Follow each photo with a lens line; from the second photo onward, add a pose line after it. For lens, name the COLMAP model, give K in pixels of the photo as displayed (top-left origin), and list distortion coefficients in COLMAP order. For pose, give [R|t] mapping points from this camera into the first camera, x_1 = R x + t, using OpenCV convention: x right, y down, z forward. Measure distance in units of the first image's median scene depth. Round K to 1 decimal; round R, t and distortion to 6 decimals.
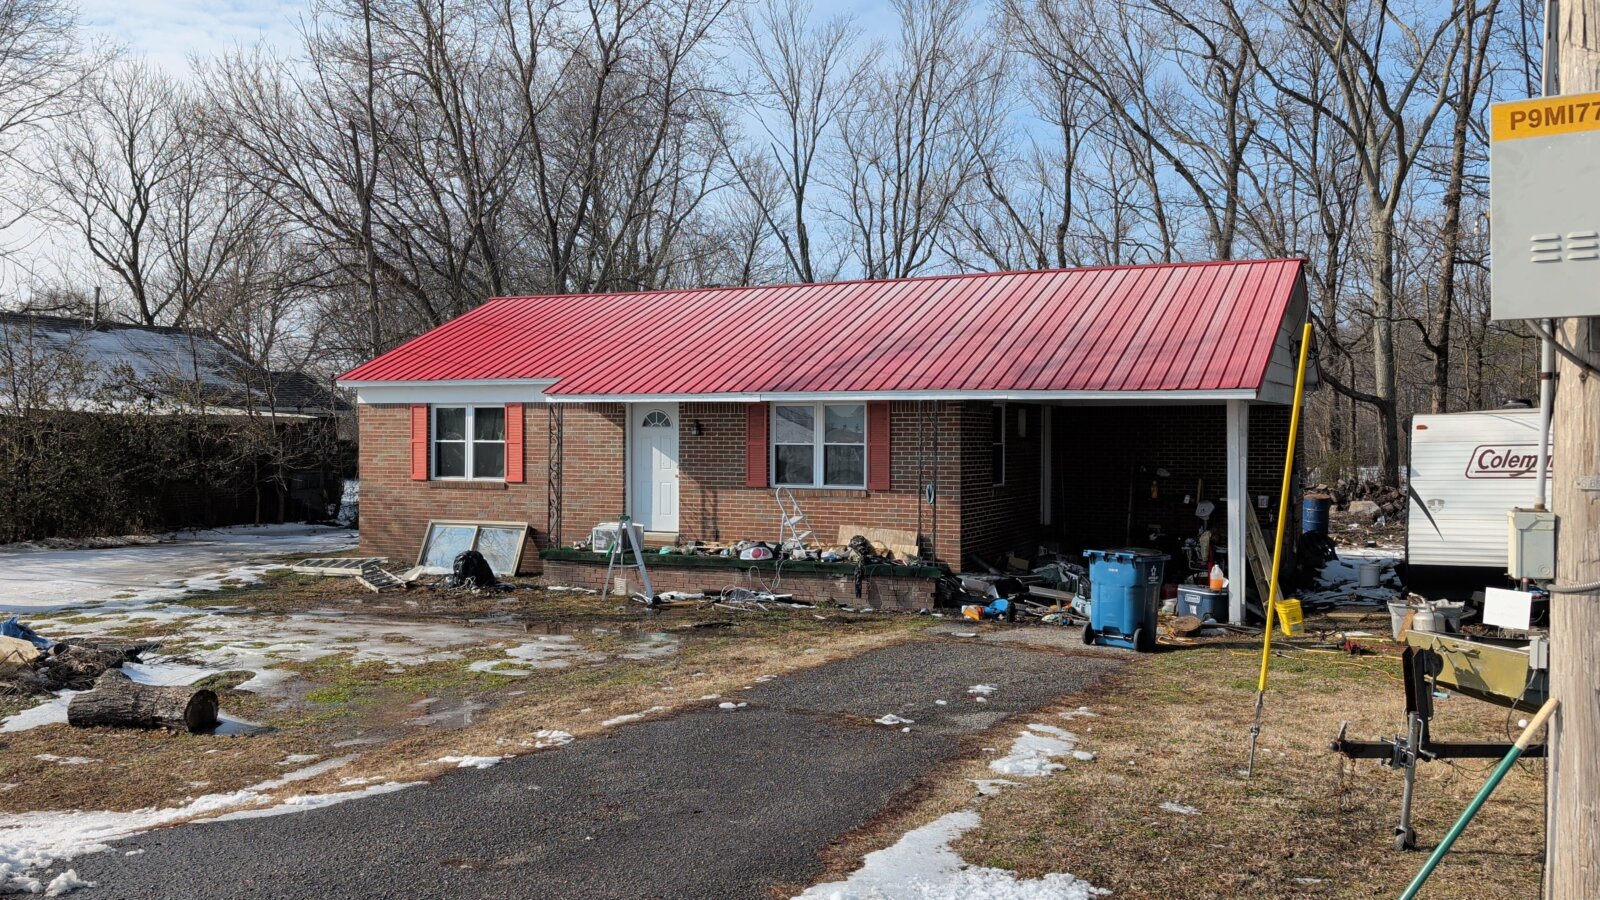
lens RADIAL K [[1503.8, 0, 800.0], [0, 1503.8, 450.0], [0, 0, 1]] dist [-0.001642, -0.001509]
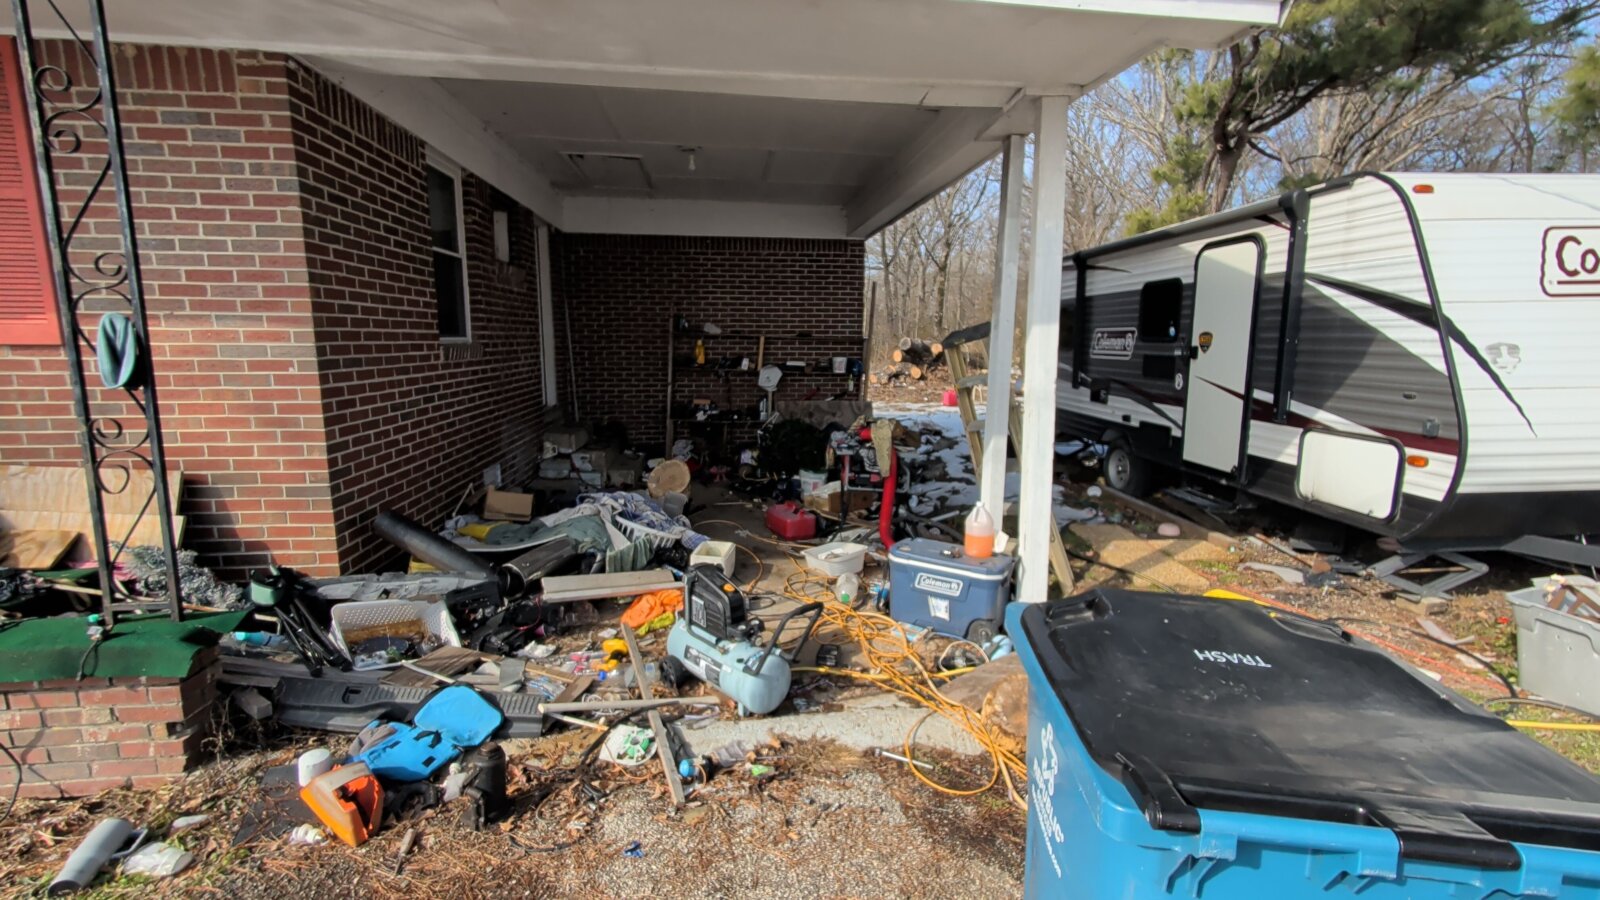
lens RADIAL K [[703.7, 0, 800.0], [0, 703.7, 450.0], [0, 0, 1]] dist [-0.000938, -0.000129]
pose [[0.860799, -0.079166, 0.502750, 0.117863], [0.005366, 0.989185, 0.146575, 0.027700], [-0.508917, -0.123474, 0.851914, 0.792603]]
